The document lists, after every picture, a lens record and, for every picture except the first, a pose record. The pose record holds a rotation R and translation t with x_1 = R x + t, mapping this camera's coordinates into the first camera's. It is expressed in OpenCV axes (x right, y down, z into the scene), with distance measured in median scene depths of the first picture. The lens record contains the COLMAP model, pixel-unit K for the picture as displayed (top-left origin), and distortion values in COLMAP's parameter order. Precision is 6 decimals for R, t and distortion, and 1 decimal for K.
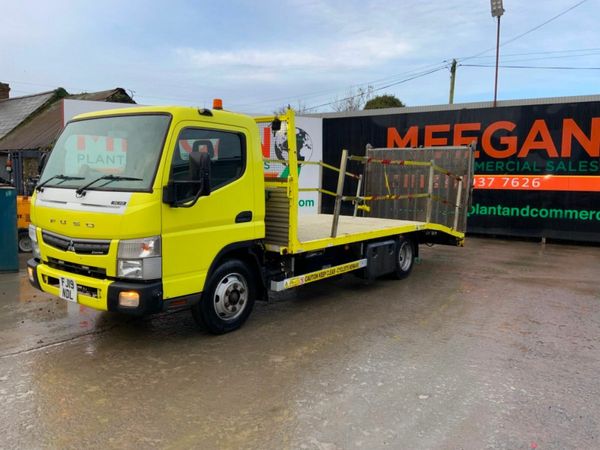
lens RADIAL K [[495.6, 0, 300.0], [0, 495.6, 225.0], [0, 0, 1]] dist [0.082973, -0.166304]
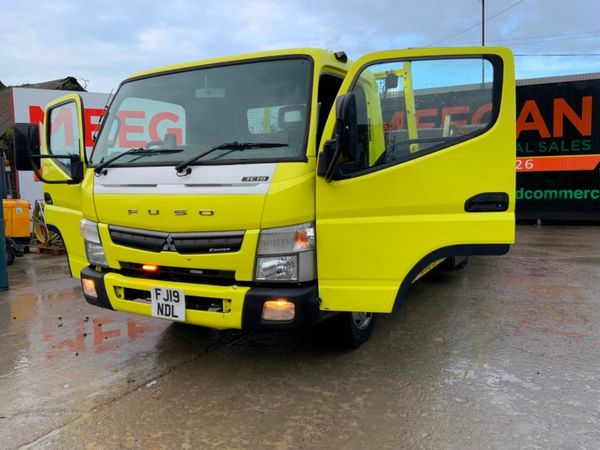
lens RADIAL K [[495.6, 0, 300.0], [0, 495.6, 225.0], [0, 0, 1]] dist [0.082973, -0.166304]
pose [[0.988759, -0.053092, 0.139774, -0.367322], [0.052981, 0.998585, 0.004523, 0.020932], [-0.139817, 0.002933, 0.990173, 0.254928]]
